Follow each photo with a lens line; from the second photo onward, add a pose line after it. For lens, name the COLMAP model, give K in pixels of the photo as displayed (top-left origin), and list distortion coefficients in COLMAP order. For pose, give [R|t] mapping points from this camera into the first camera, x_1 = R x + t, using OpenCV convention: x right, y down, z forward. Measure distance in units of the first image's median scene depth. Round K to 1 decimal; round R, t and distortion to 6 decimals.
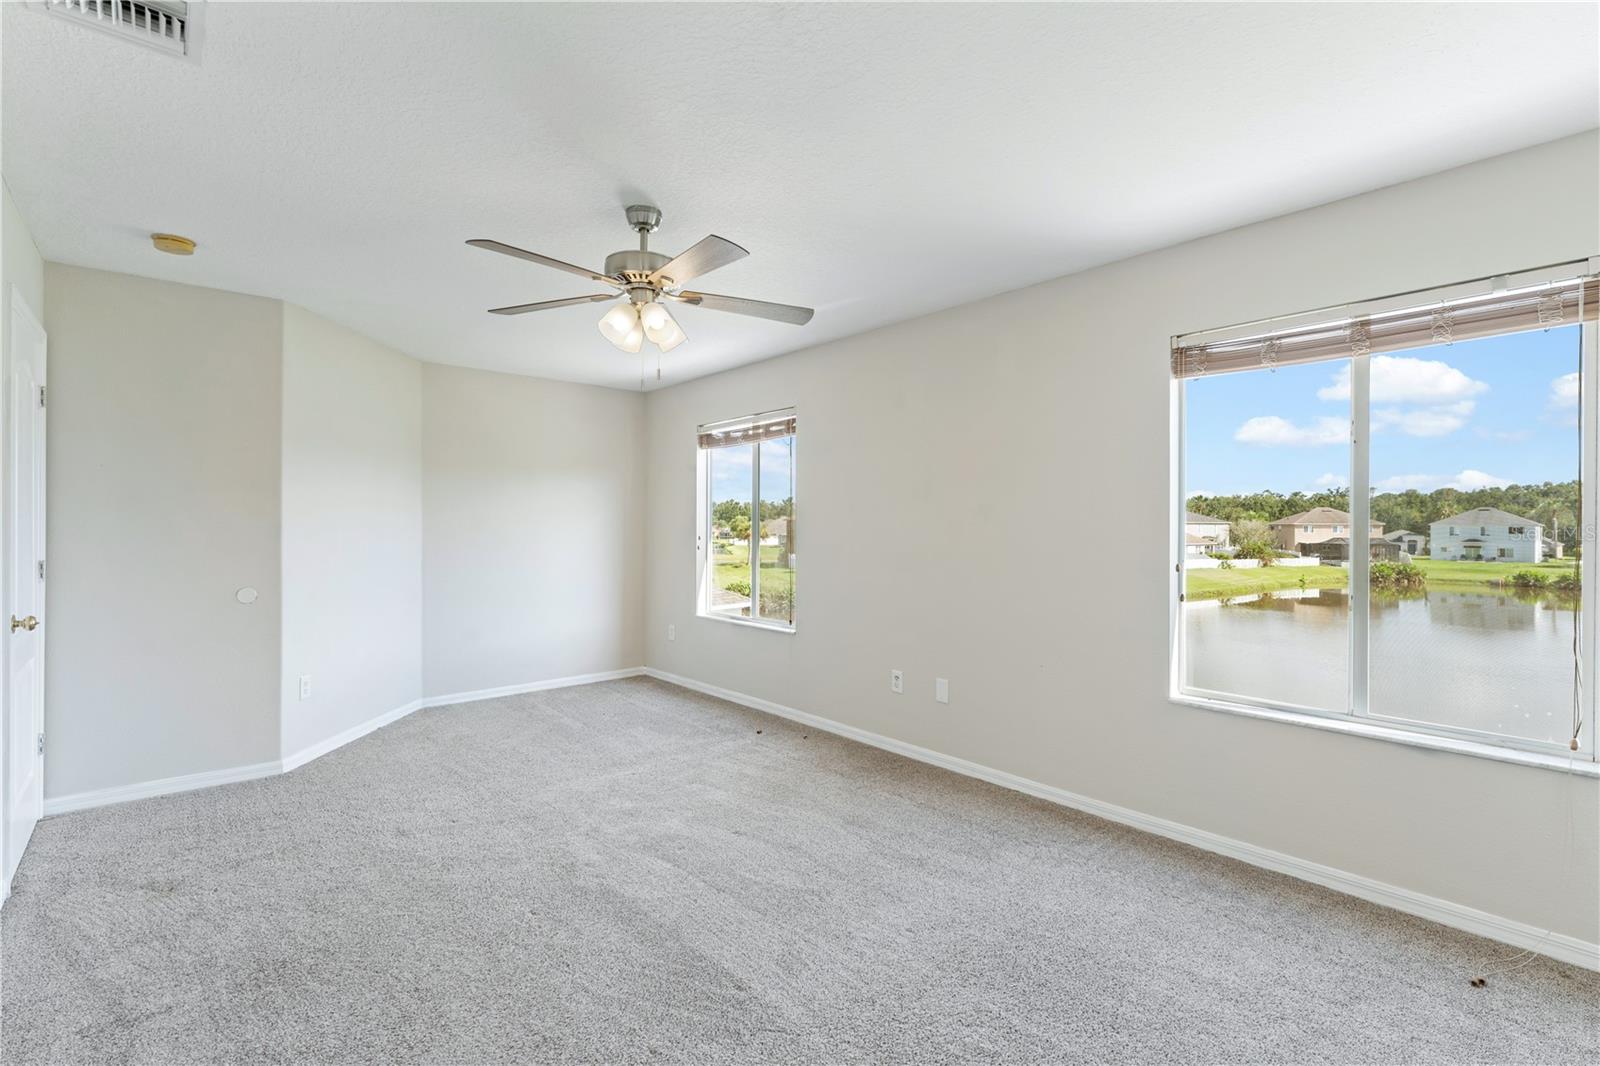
lens RADIAL K [[716.9, 0, 790.5], [0, 716.9, 535.9], [0, 0, 1]] dist [0.000339, -0.000440]
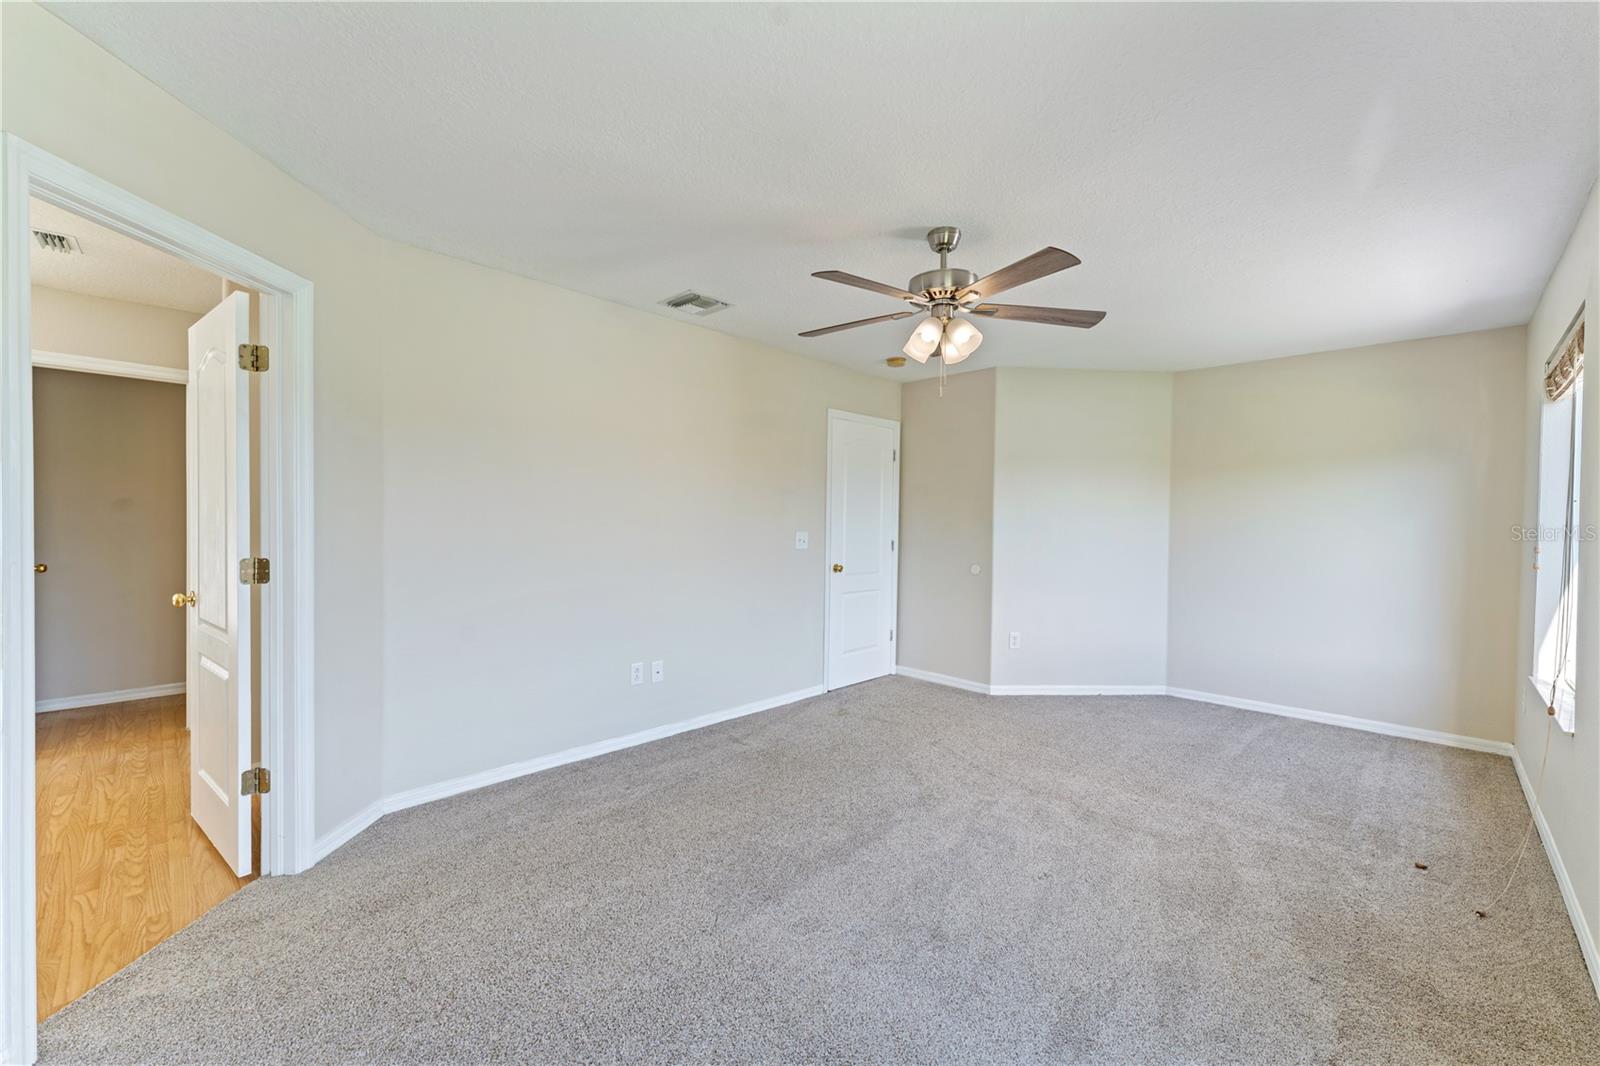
lens RADIAL K [[637.9, 0, 802.5], [0, 637.9, 535.3], [0, 0, 1]] dist [-0.012091, 0.000087]
pose [[0.081268, 0.021937, -0.996451, 0.629554], [-0.027730, 0.999421, 0.019740, -0.005359], [0.996306, 0.026027, 0.081829, 0.604371]]
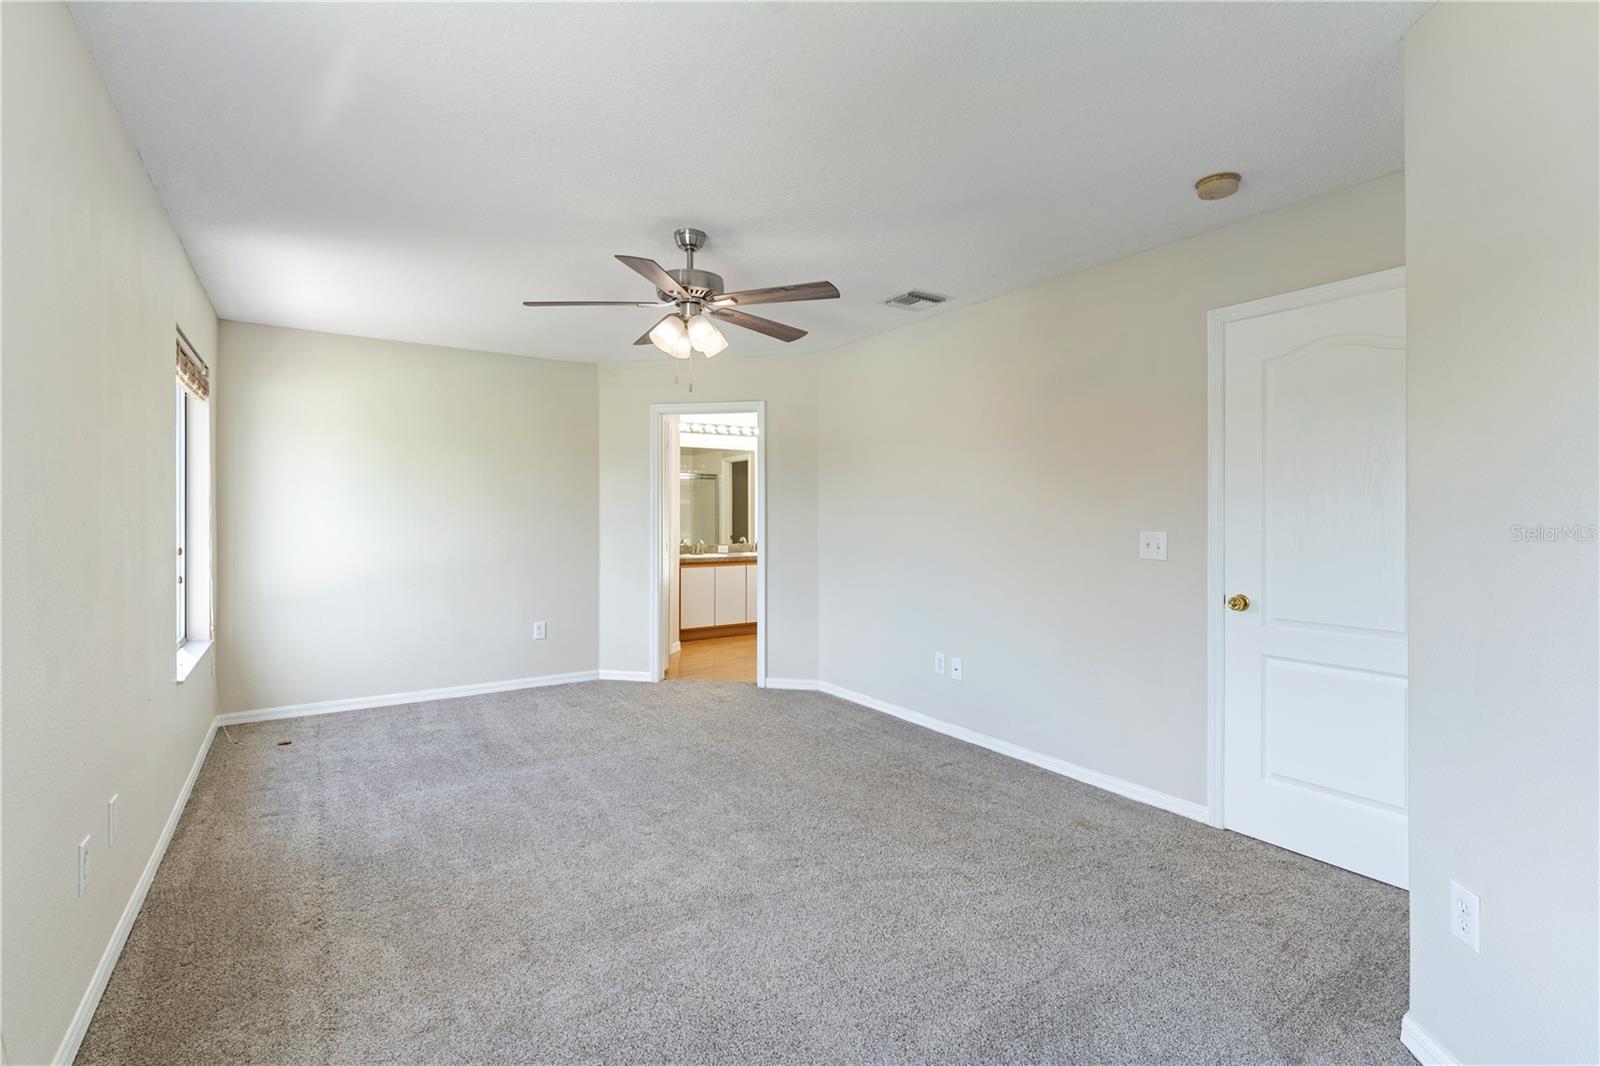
lens RADIAL K [[730.4, 0, 803.5], [0, 730.4, 508.1], [0, 0, 1]] dist [-0.001369, 0.000026]
pose [[-0.990784, -0.001680, 0.135444, -0.450606], [-0.001578, 0.999998, 0.000863, -0.017389], [-0.135445, 0.000641, -0.990785, 1.788173]]
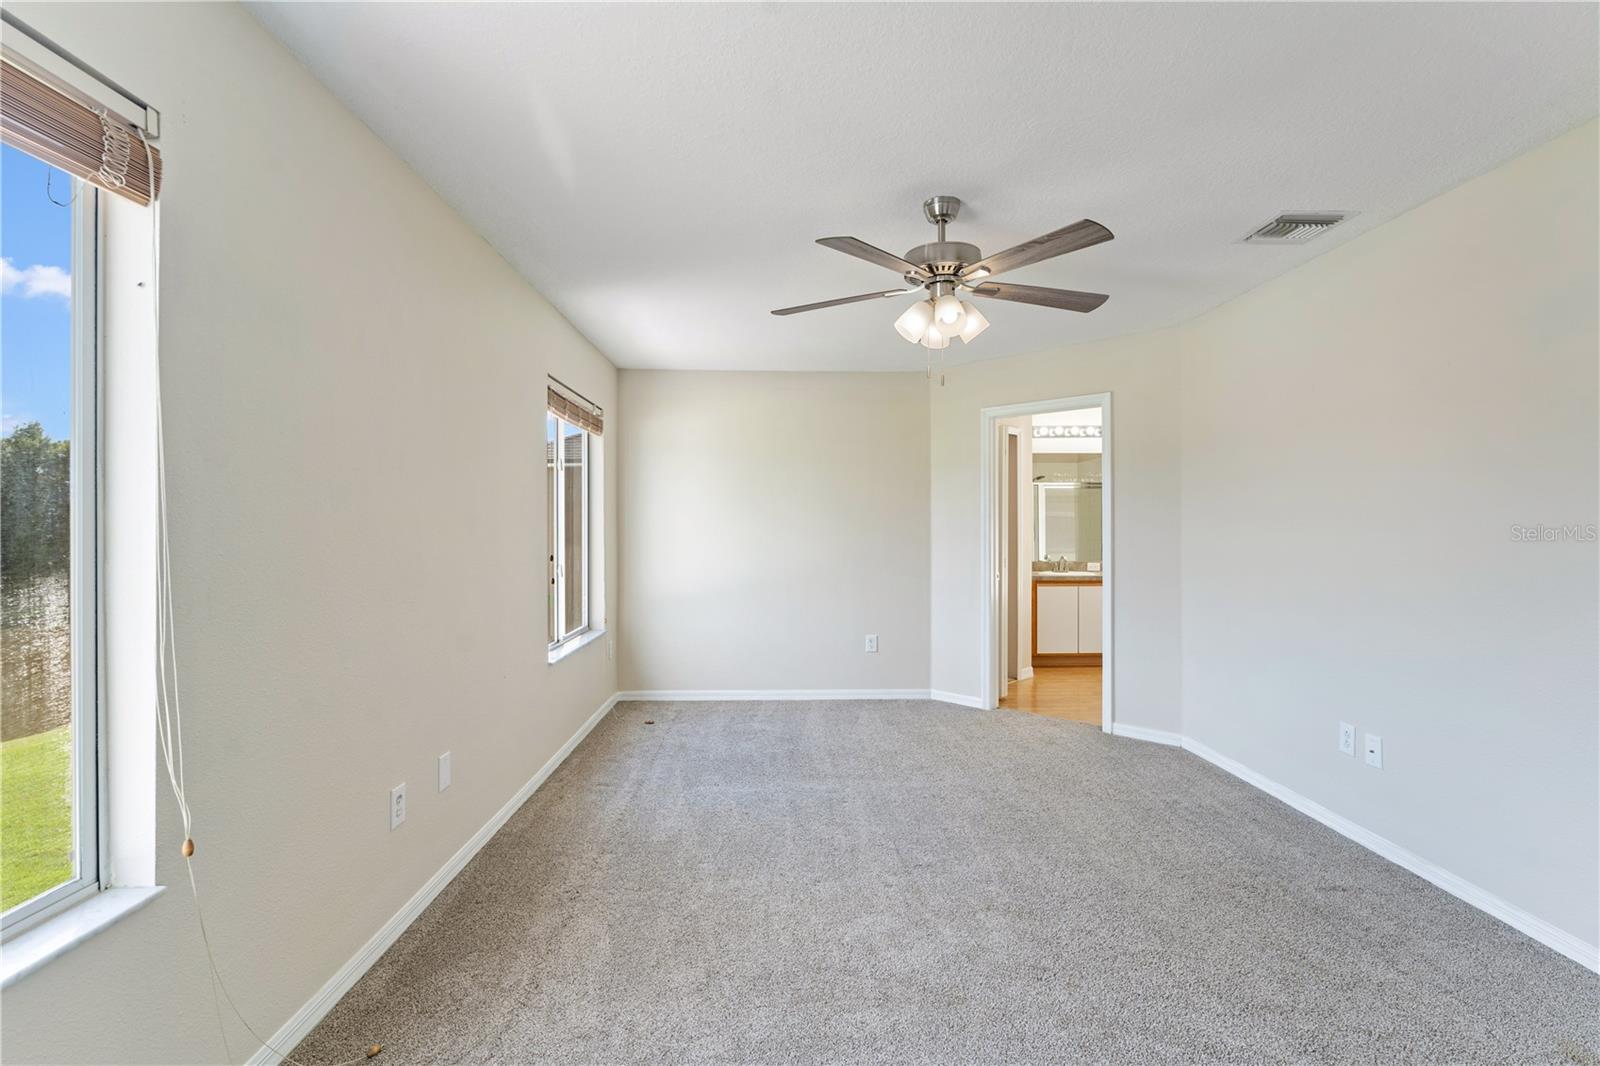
lens RADIAL K [[731.1, 0, 801.0], [0, 731.1, 524.3], [0, 0, 1]] dist [-0.001412, 0.000384]
pose [[-0.767788, 0.001176, 0.640703, -0.582626], [0.004932, 0.999980, 0.004075, -0.015873], [-0.640685, 0.006288, -0.767778, 1.597643]]
